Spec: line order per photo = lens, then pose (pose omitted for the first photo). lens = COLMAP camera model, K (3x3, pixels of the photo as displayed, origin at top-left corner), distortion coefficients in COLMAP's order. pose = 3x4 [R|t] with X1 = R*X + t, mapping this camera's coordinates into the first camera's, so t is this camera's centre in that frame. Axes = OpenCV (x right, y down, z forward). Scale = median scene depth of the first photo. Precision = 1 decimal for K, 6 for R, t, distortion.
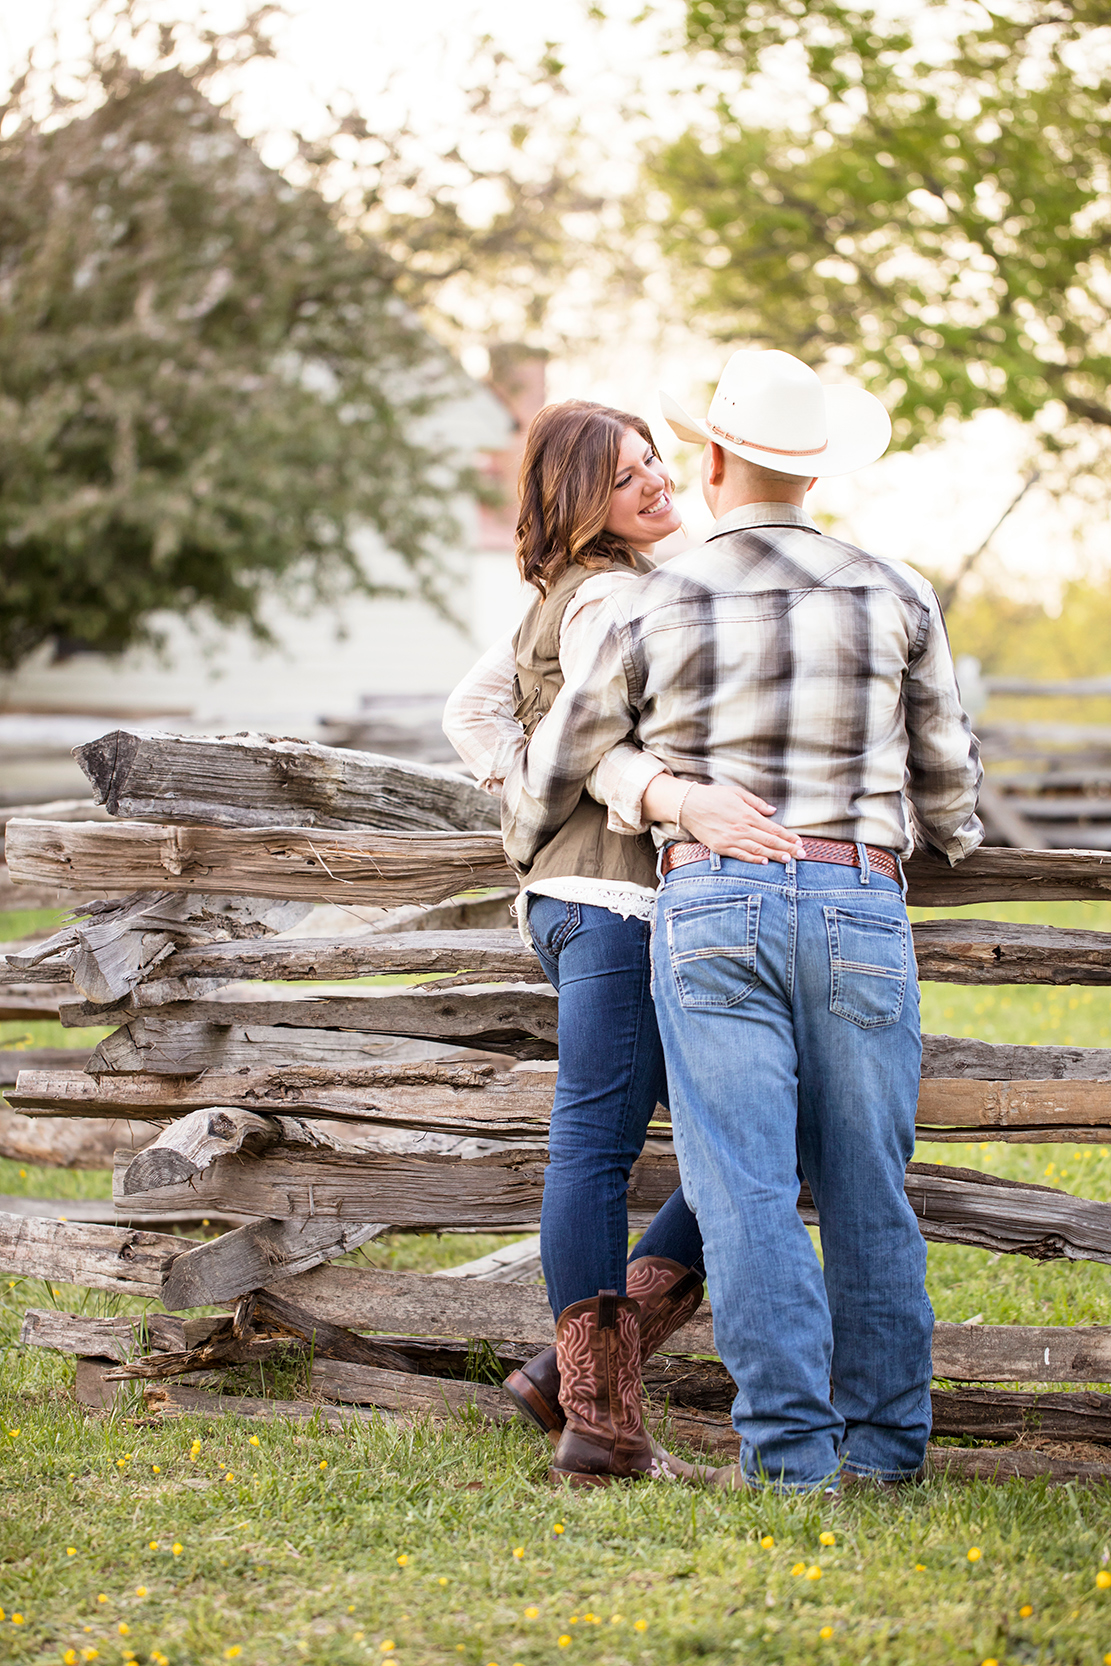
lens RADIAL K [[5084.8, 0, 555.5], [0, 5084.8, 833.0], [0, 0, 1]] dist [-0.099577, 0.339281]
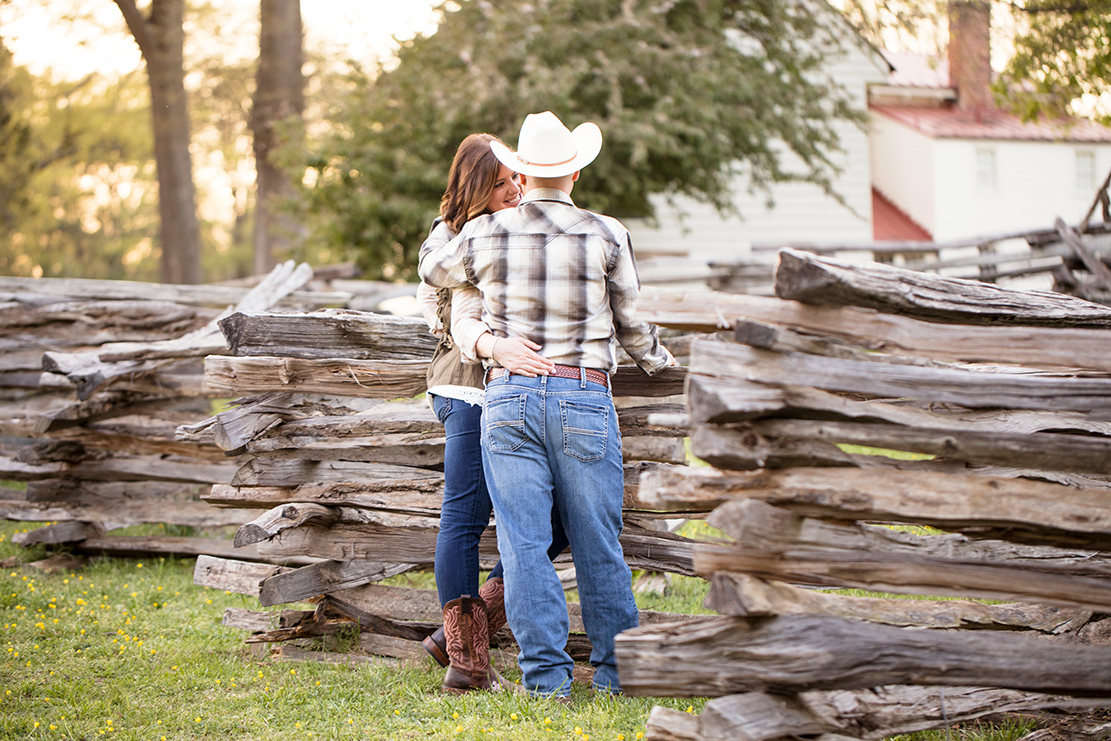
lens RADIAL K [[3390.9, 0, 555.5], [0, 3390.9, 370.5], [0, 0, 1]] dist [-0.099577, 0.339281]
pose [[0.987834, -0.011687, -0.155070, 0.231080], [0.014131, 0.999793, 0.014669, -0.014526], [0.154867, -0.016682, 0.987795, -0.267941]]
